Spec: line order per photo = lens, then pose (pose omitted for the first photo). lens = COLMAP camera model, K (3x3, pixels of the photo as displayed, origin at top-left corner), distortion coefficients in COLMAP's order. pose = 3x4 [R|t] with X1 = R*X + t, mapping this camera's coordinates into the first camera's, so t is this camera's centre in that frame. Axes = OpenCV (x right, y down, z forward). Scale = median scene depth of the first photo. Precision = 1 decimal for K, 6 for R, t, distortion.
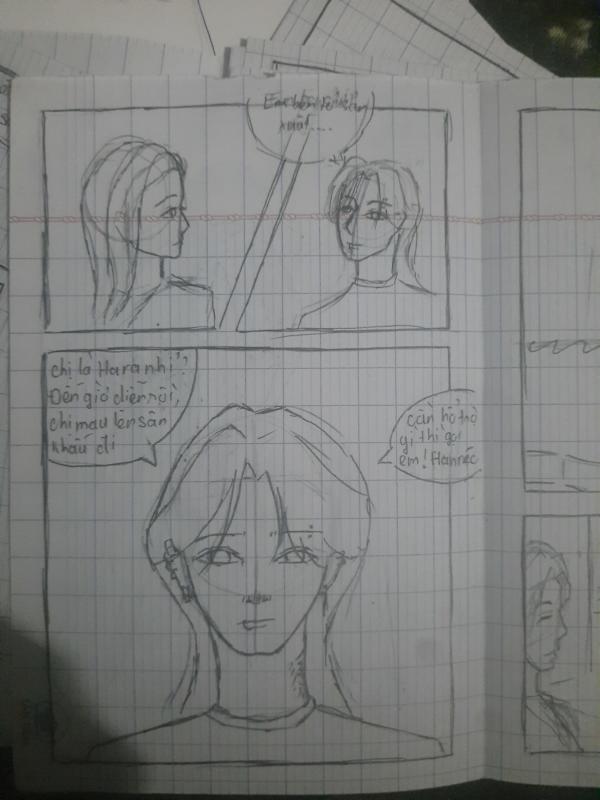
lens RADIAL K [[561.9, 0, 251.9], [0, 561.9, 399.4], [0, 0, 1]] dist [-0.047651, 0.021724]
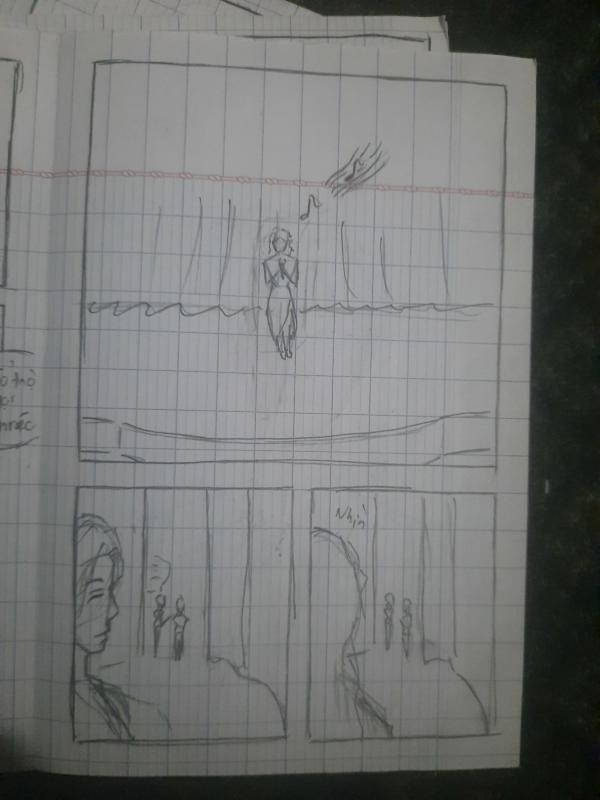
lens RADIAL K [[561.9, 0, 251.9], [0, 561.9, 399.4], [0, 0, 1]] dist [-0.047651, 0.021724]
pose [[0.996677, 0.028624, 0.076258, 0.710726], [-0.027299, 0.999459, -0.018360, 0.071762], [-0.076742, 0.016217, 0.996919, 0.033740]]
